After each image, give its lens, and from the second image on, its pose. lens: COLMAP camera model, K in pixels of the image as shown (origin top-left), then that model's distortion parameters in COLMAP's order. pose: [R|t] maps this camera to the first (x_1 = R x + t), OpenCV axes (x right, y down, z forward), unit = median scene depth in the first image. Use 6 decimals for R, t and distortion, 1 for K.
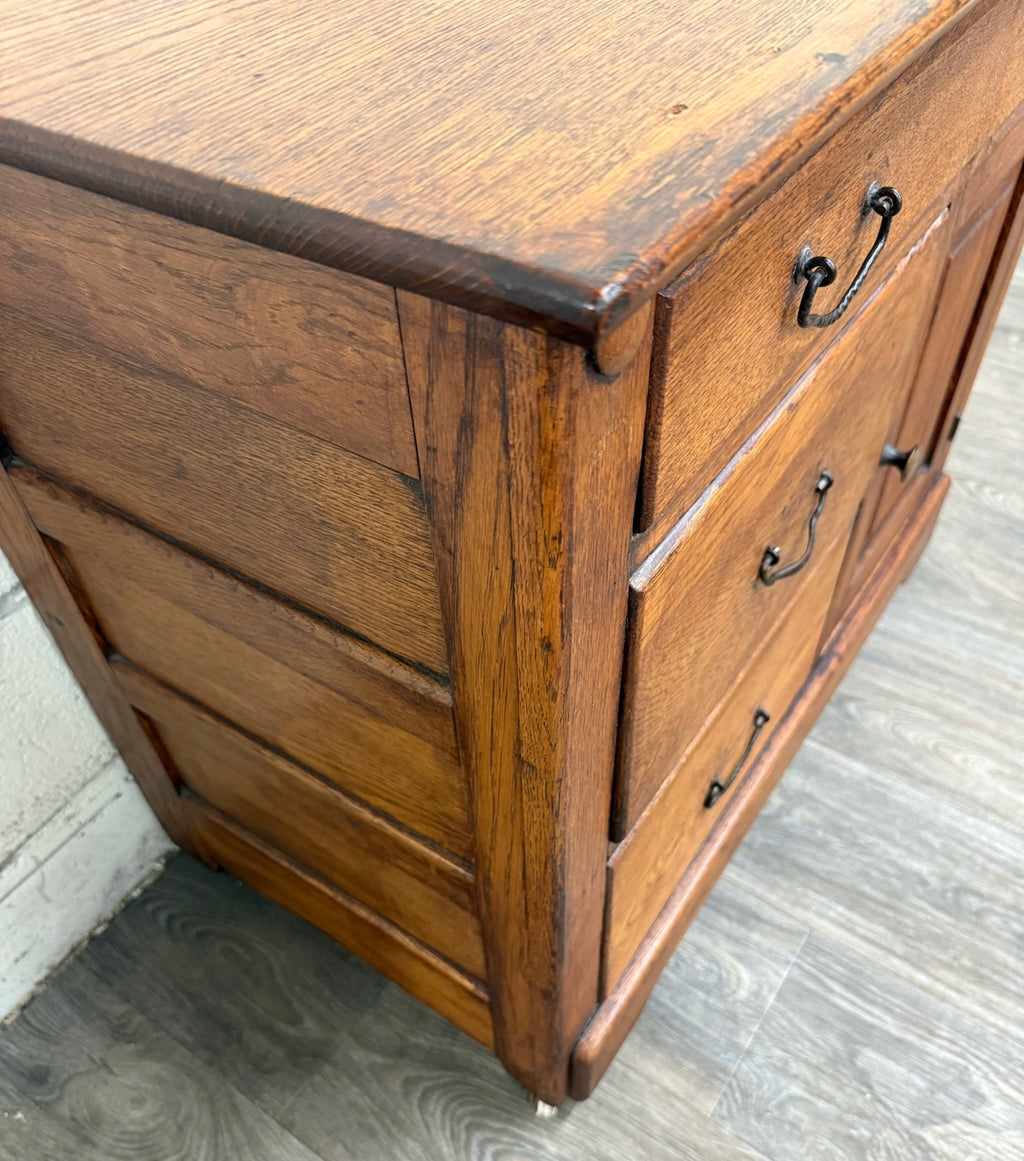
lens RADIAL K [[988.1, 0, 525.3], [0, 988.1, 681.5], [0, 0, 1]] dist [-0.001668, -0.021511]
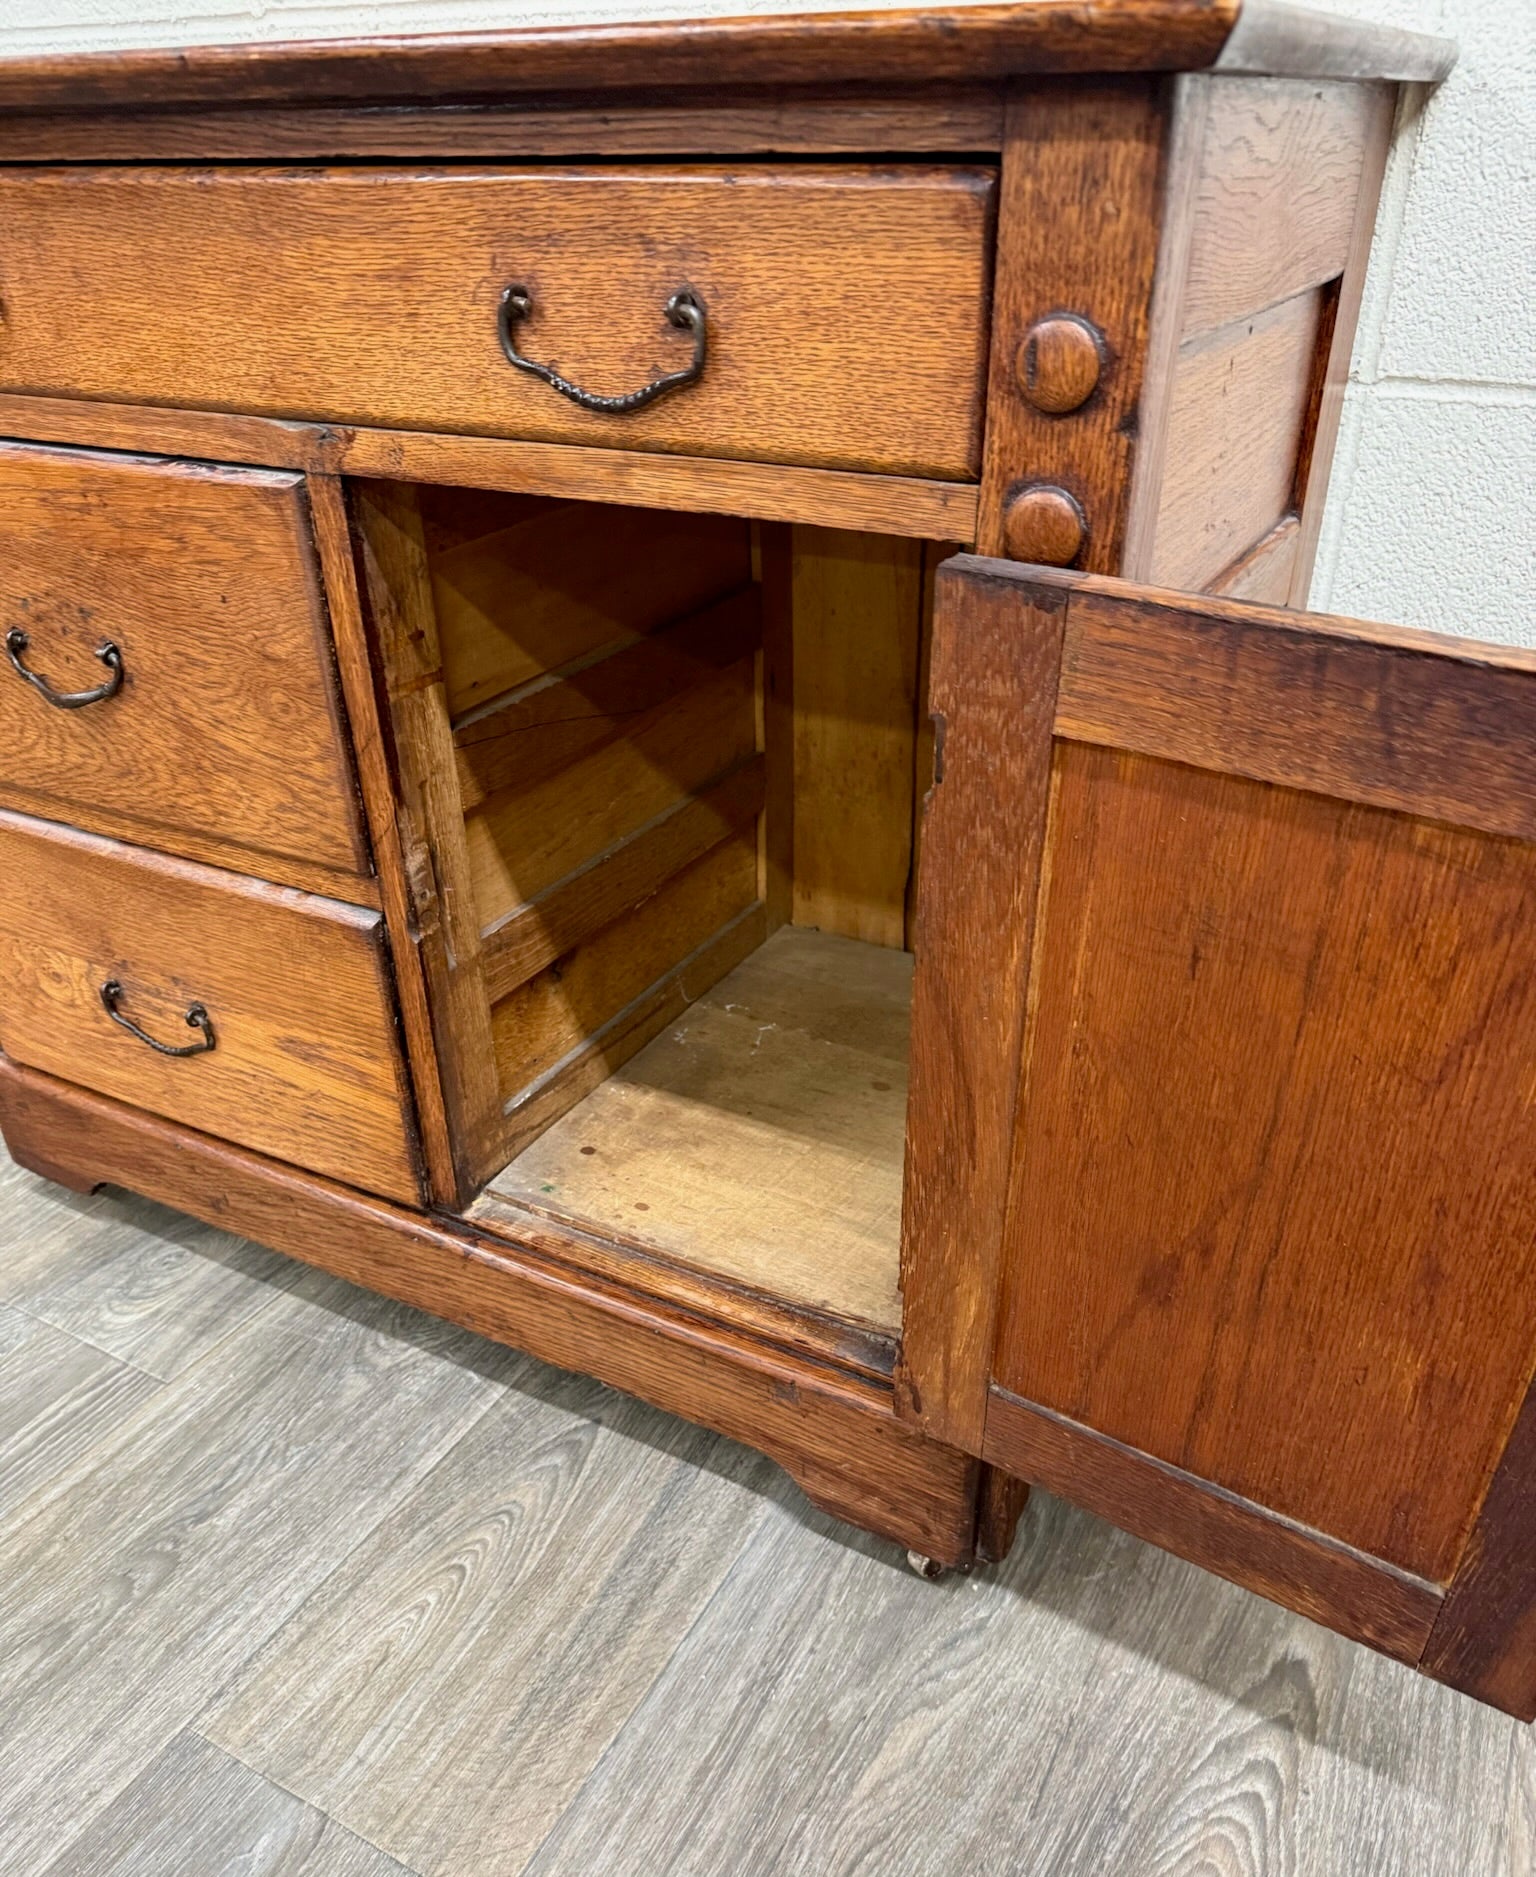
lens RADIAL K [[1469.1, 0, 747.4], [0, 1469.1, 1048.2], [0, 0, 1]] dist [0.066049, -0.074363]
pose [[0.080922, 0.559982, -0.824544, 1.210055], [-0.752357, 0.576930, 0.317979, -0.622485], [0.653766, 0.594620, 0.467993, 0.690872]]
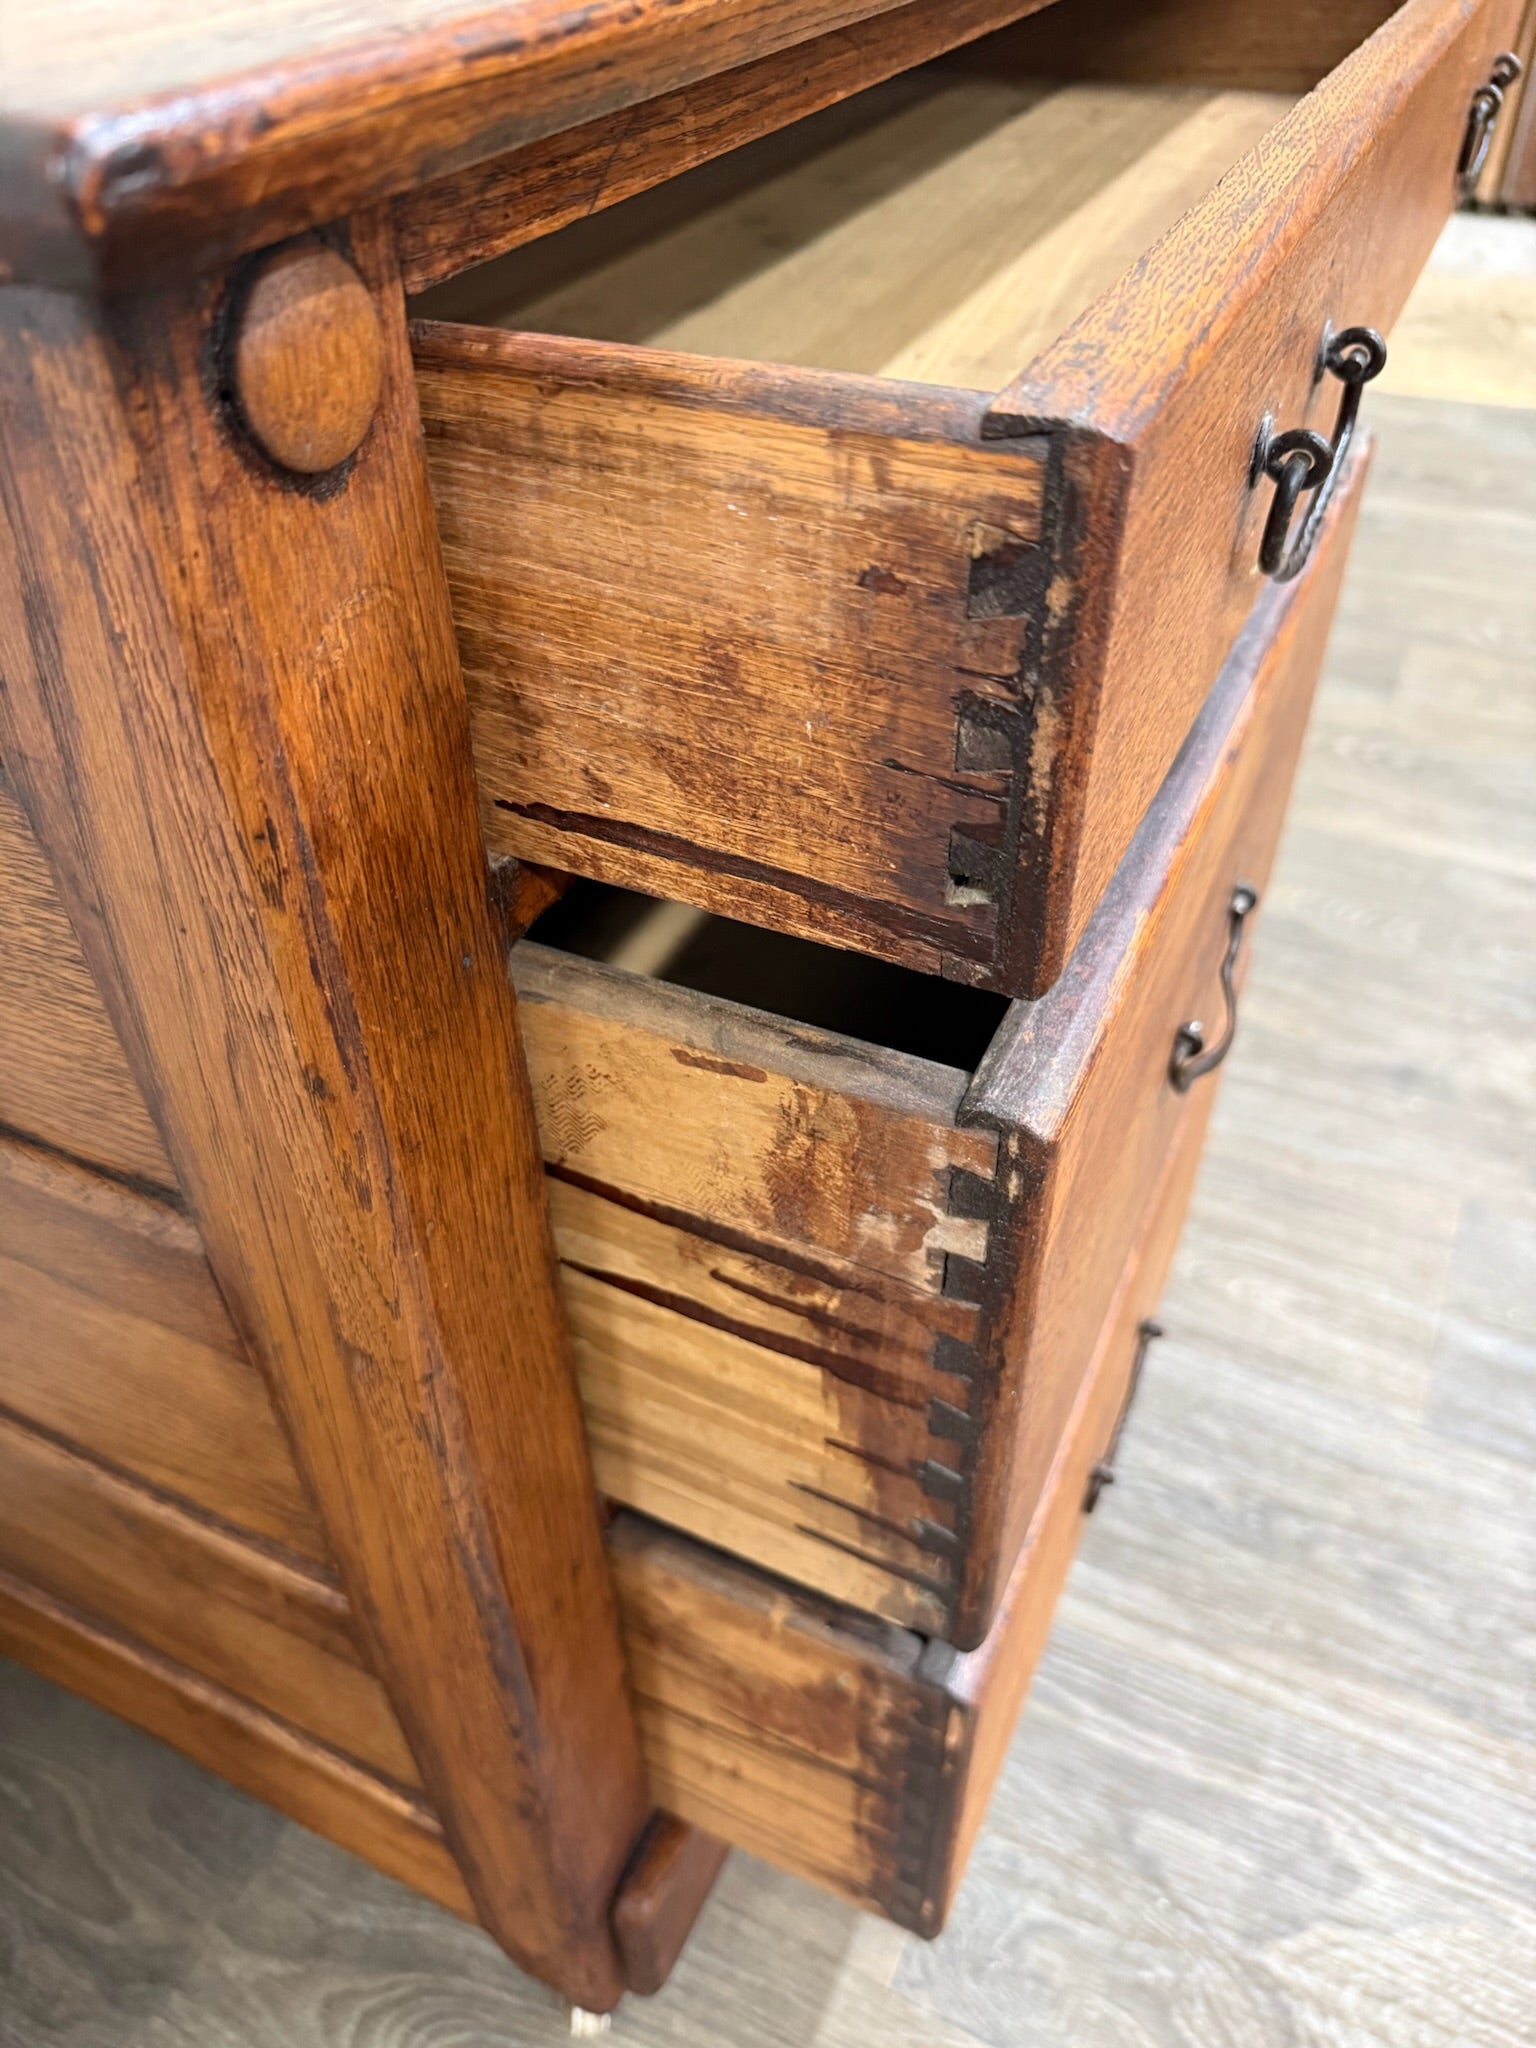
lens RADIAL K [[1480.0, 0, 778.6], [0, 1480.0, 1051.7], [0, 0, 1]] dist [-0.003034, -0.014133]
pose [[0.988954, -0.089804, 0.117920, 0.074108], [0.105516, 0.985270, -0.134572, 0.031000], [-0.104098, 0.145528, 0.983862, 0.119671]]
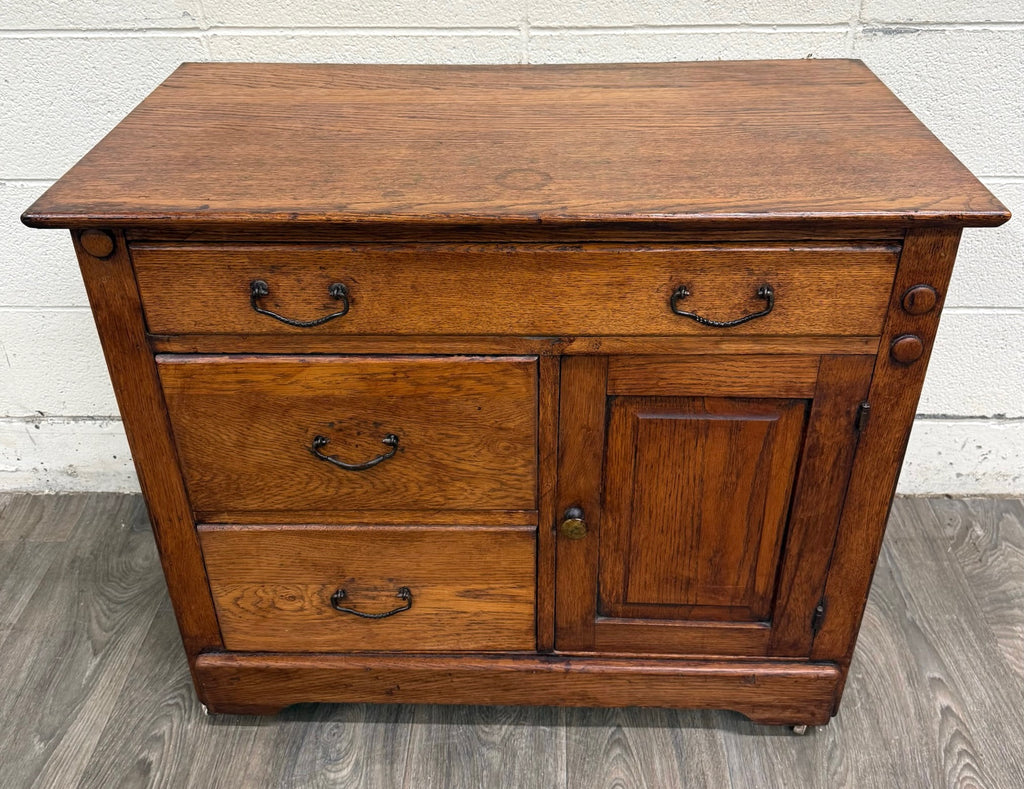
lens RADIAL K [[1008.2, 0, 510.1], [0, 1008.2, 368.2], [0, 0, 1]] dist [0.014352, 0.000000]
pose [[0.533773, 0.478544, -0.697195, 1.159090], [-0.649414, 0.760041, 0.024488, -0.349345], [0.541615, 0.439697, 0.716463, -0.162864]]
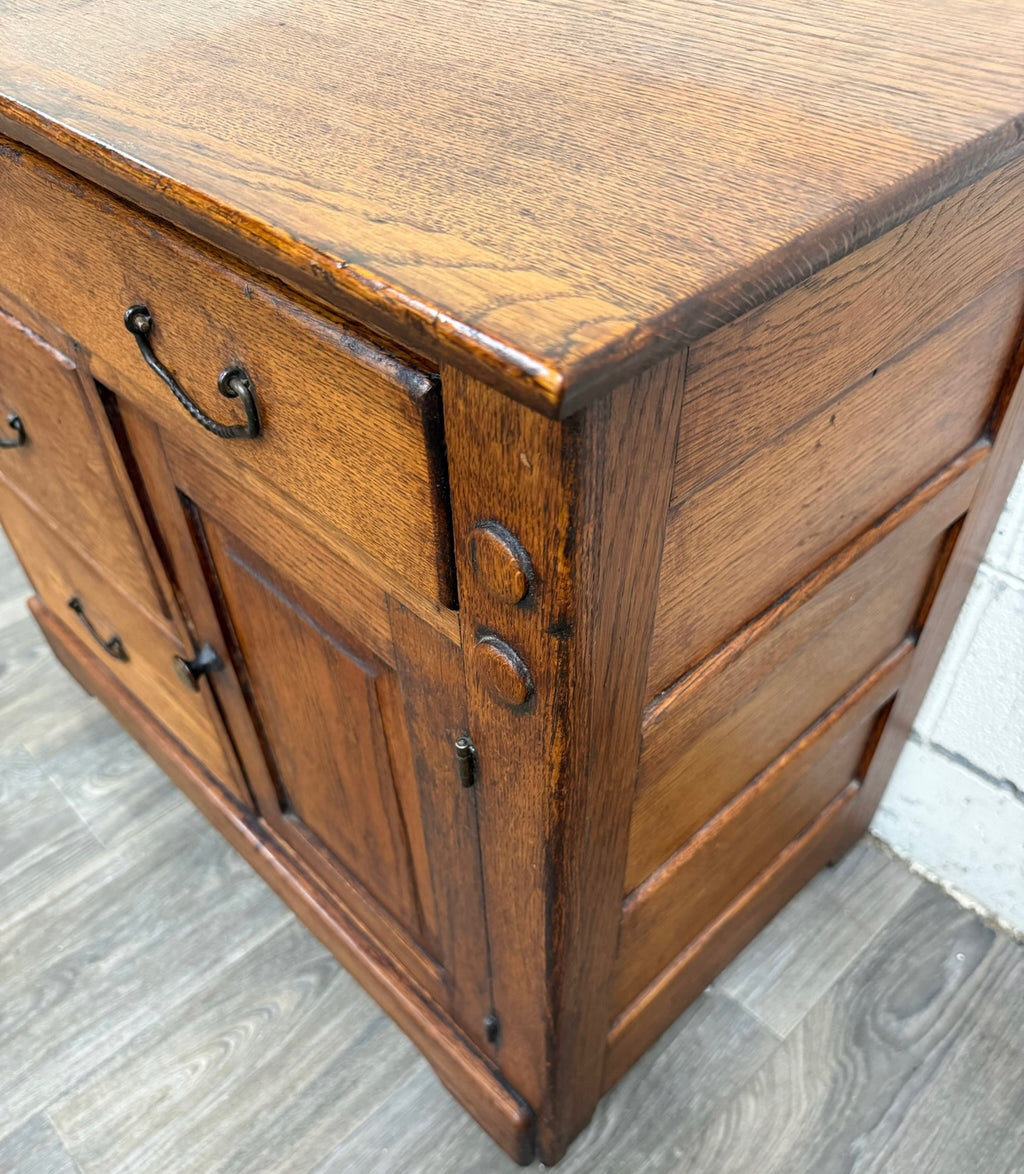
lens RADIAL K [[999.2, 0, 500.0], [0, 999.2, 696.8], [0, 0, 1]] dist [-0.001668, -0.021511]
pose [[-0.215515, 0.751277, -0.623808, 0.858208], [-0.720295, 0.309030, 0.621028, -0.926899], [0.659339, 0.583166, 0.474541, 0.730357]]
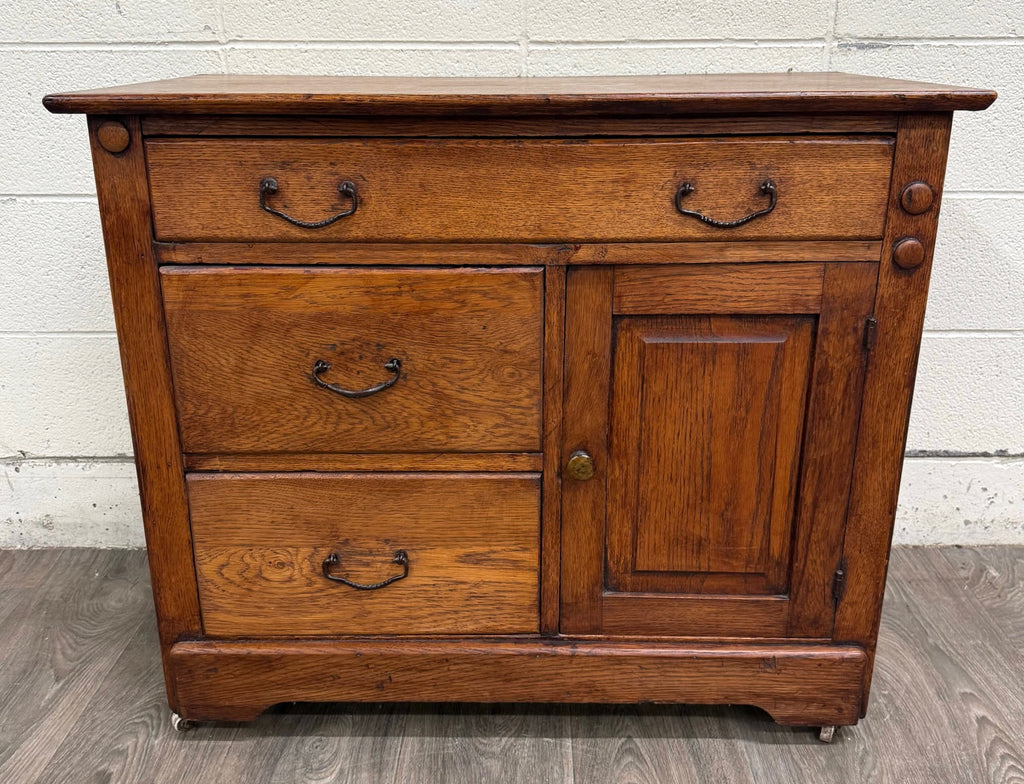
lens RADIAL K [[1008.2, 0, 510.8], [0, 1008.2, 389.5], [0, 0, 1]] dist [0.014352, 0.000000]
pose [[0.548024, 0.308230, -0.777601, 1.296127], [-0.648865, 0.743315, -0.162656, -0.013599], [0.527868, 0.593698, 0.607354, 0.049049]]
